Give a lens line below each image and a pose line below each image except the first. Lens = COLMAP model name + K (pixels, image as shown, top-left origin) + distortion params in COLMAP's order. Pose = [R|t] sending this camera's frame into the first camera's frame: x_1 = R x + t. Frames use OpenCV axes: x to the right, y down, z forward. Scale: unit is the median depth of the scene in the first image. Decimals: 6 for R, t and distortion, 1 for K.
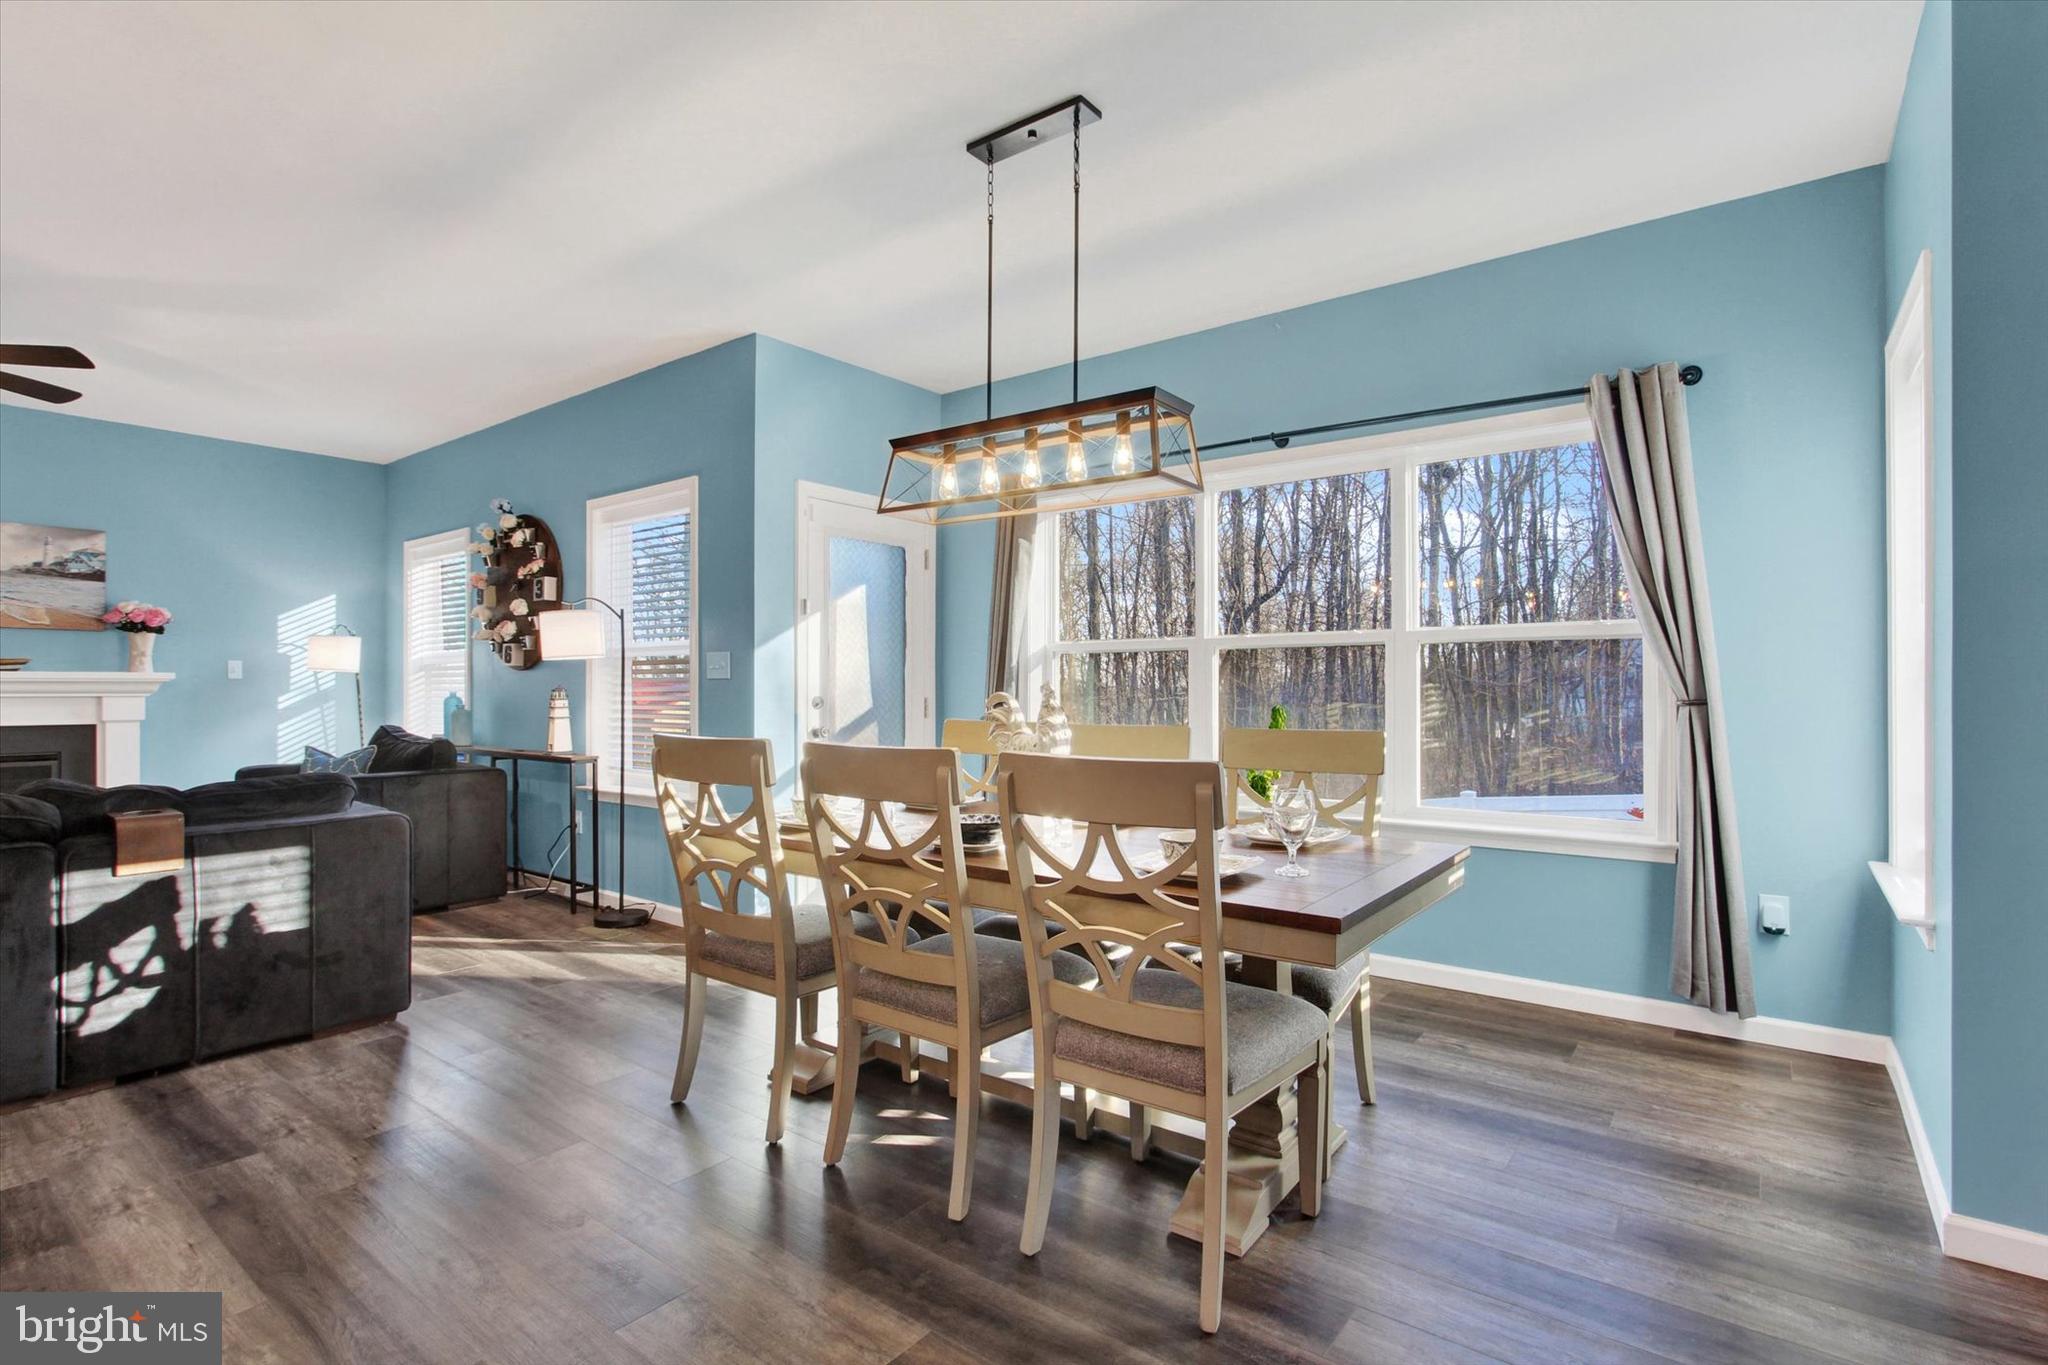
lens RADIAL K [[988.8, 0, 1028.2], [0, 988.8, 684.4], [0, 0, 1]] dist [-0.011849, 0.000853]
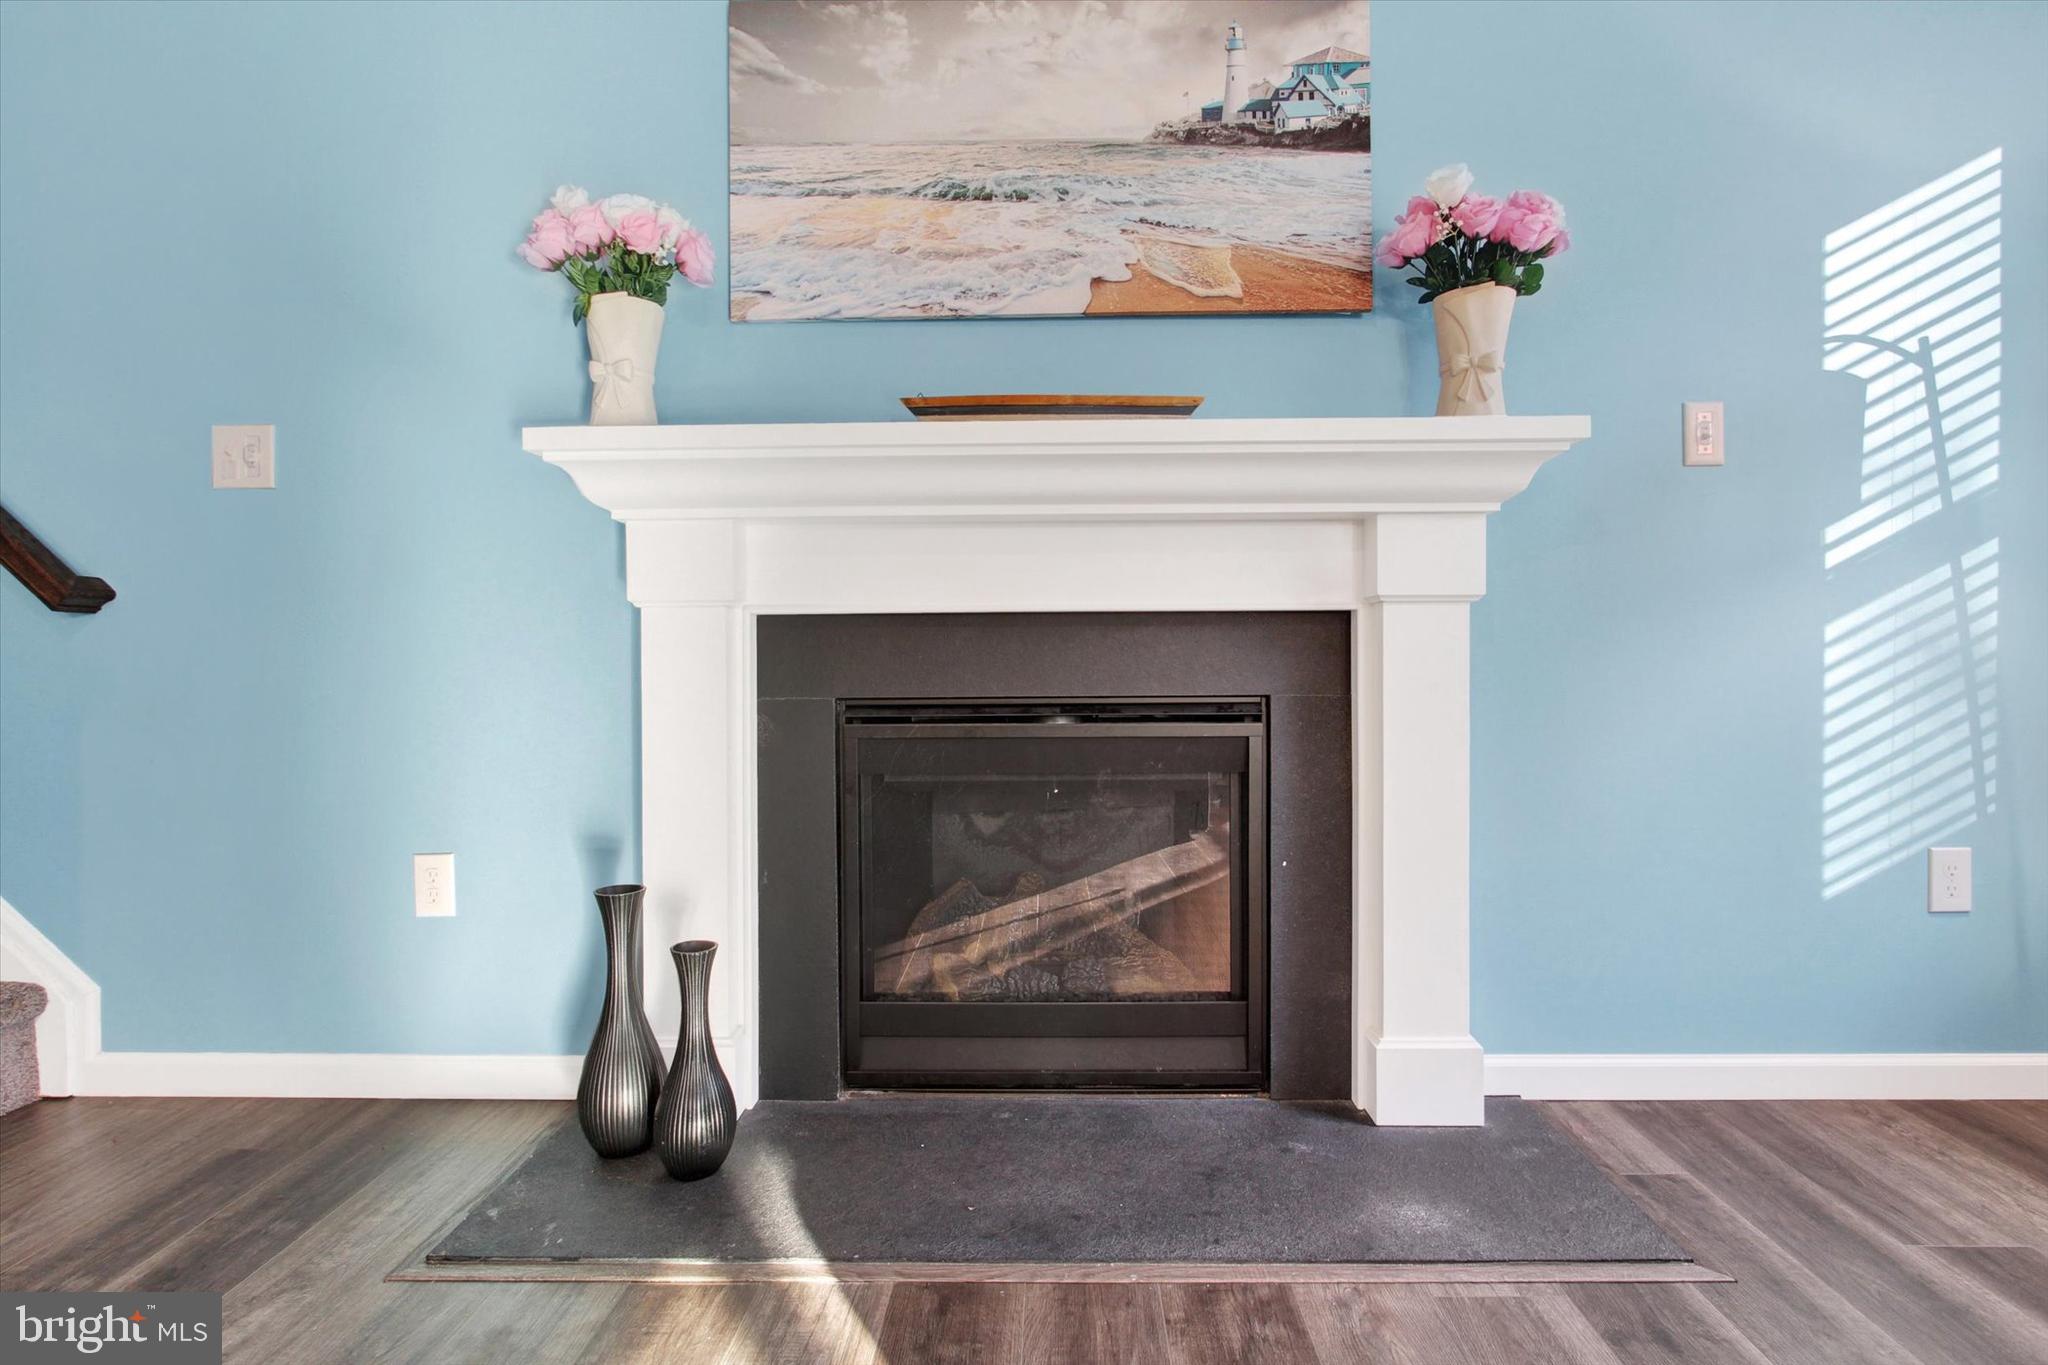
lens RADIAL K [[988.8, 0, 1028.2], [0, 988.8, 684.4], [0, 0, 1]] dist [-0.011849, 0.000853]
pose [[0.593857, 0.014892, -0.804433, -0.800598], [0.009826, 0.999620, 0.025759, 0.058805], [0.804511, -0.023202, 0.593485, 0.768368]]
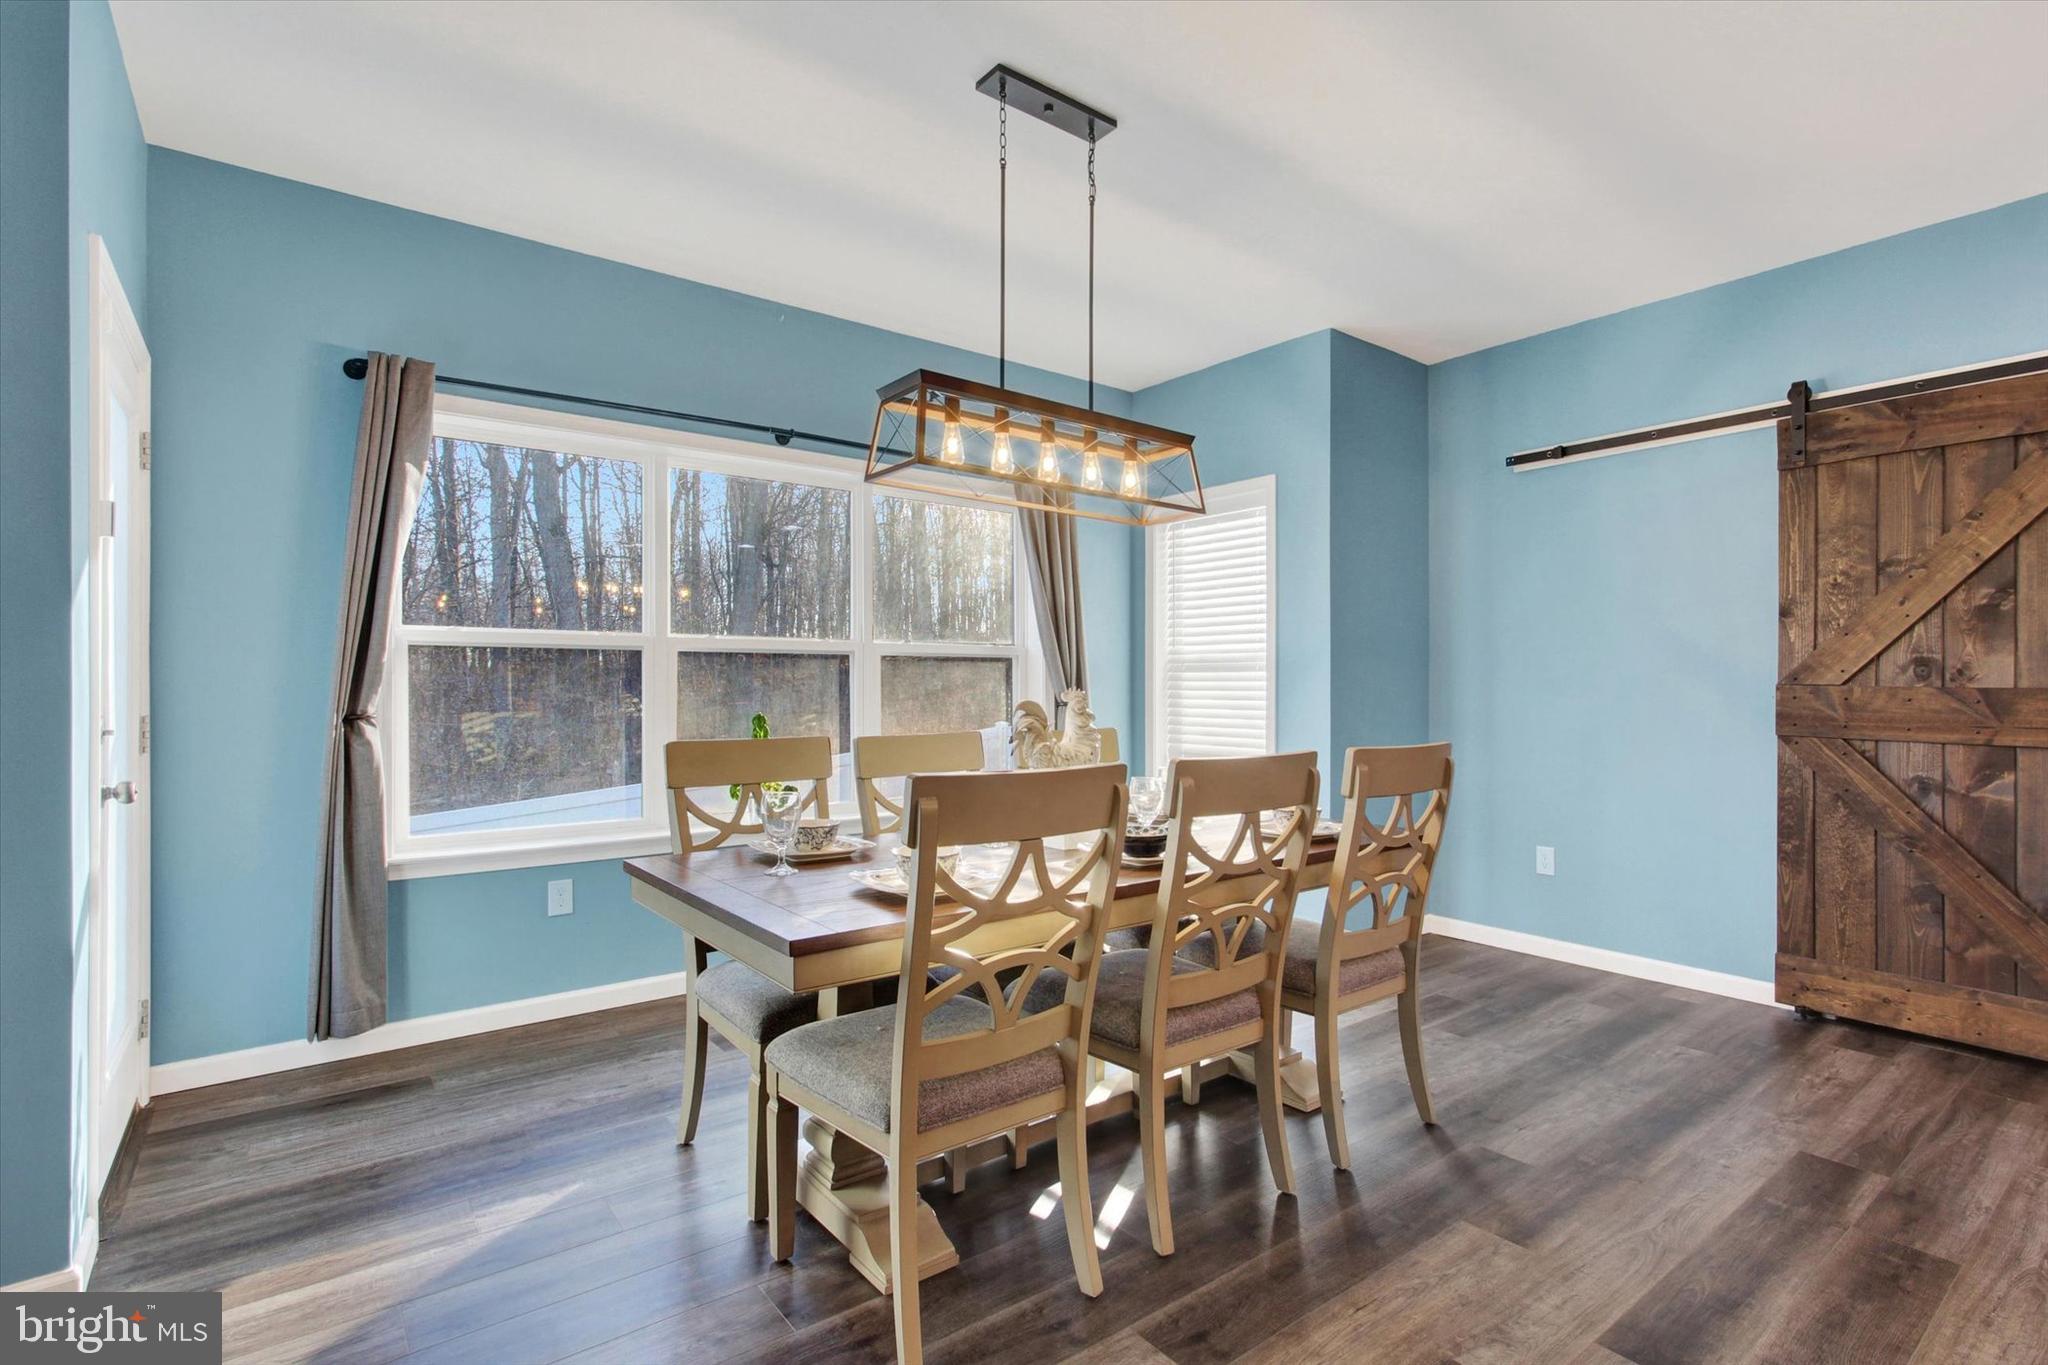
lens RADIAL K [[988.8, 0, 1028.2], [0, 988.8, 684.4], [0, 0, 1]] dist [-0.011849, 0.000853]
pose [[0.261914, 0.005672, 0.965075, -0.463991], [-0.001481, 0.999984, -0.005475, -0.001123], [-0.965090, 0.000005, 0.261918, 0.395187]]
